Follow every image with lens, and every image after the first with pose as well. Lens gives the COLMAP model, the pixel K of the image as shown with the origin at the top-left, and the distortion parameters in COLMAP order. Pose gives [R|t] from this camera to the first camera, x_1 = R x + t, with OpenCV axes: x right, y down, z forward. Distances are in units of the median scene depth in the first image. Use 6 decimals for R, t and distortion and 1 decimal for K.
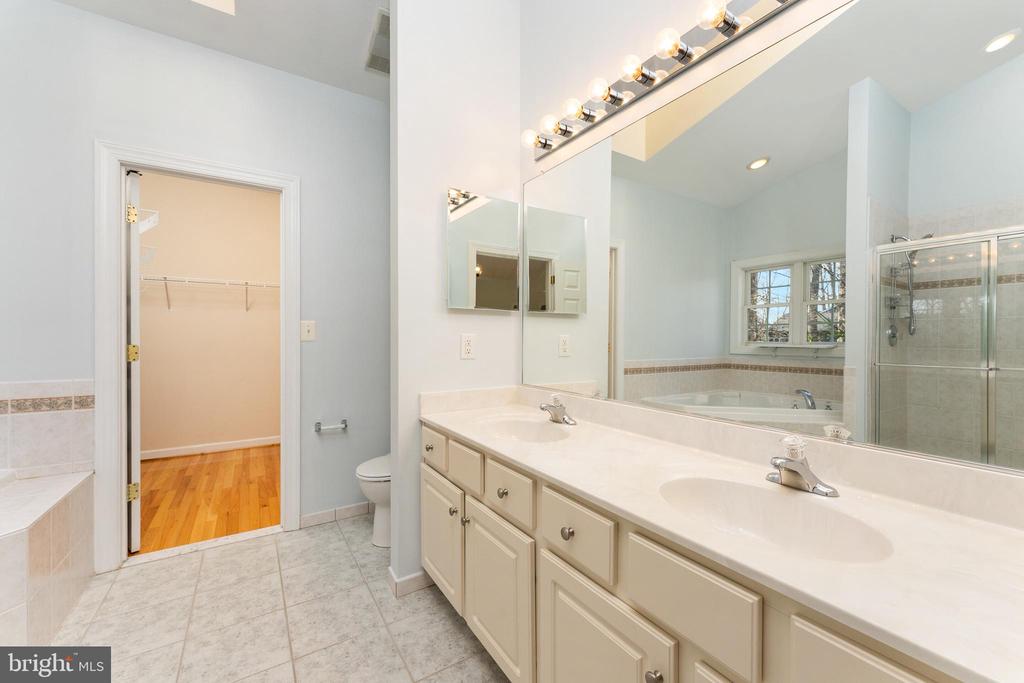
lens RADIAL K [[413.6, 0, 512.7], [0, 413.6, 340.8], [0, 0, 1]] dist [0.003041, -0.000303]
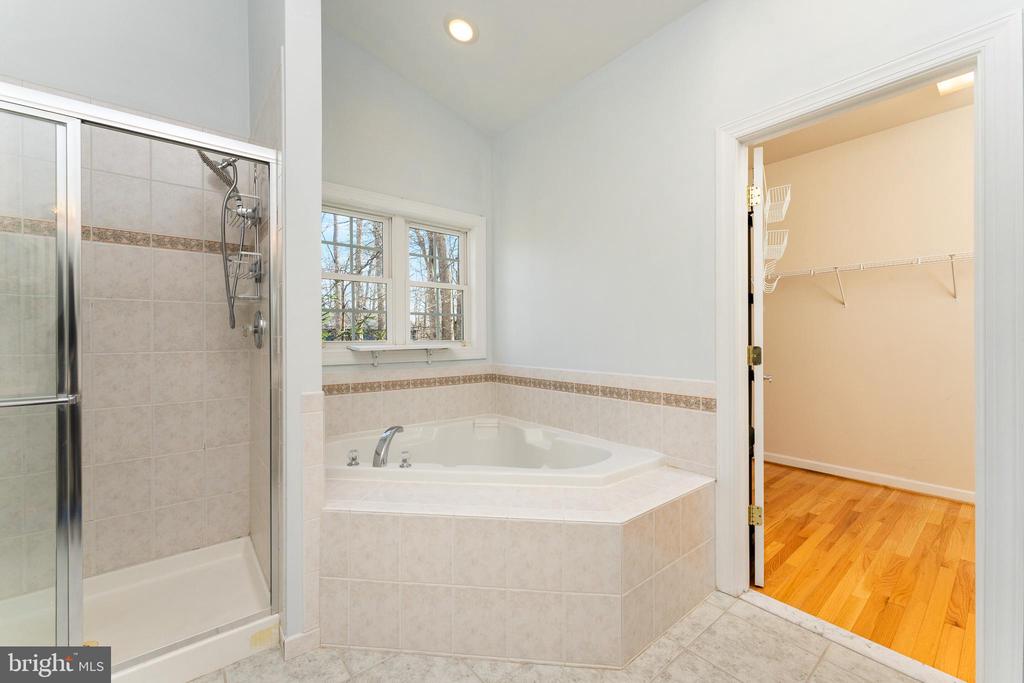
lens RADIAL K [[413.6, 0, 512.7], [0, 413.6, 338.7], [0, 0, 1]] dist [0.003041, -0.000303]
pose [[0.122004, 0.000058, -0.992530, -0.102320], [-0.004080, 0.999992, -0.000443, -0.003075], [0.992521, 0.004103, 0.122004, 0.338447]]
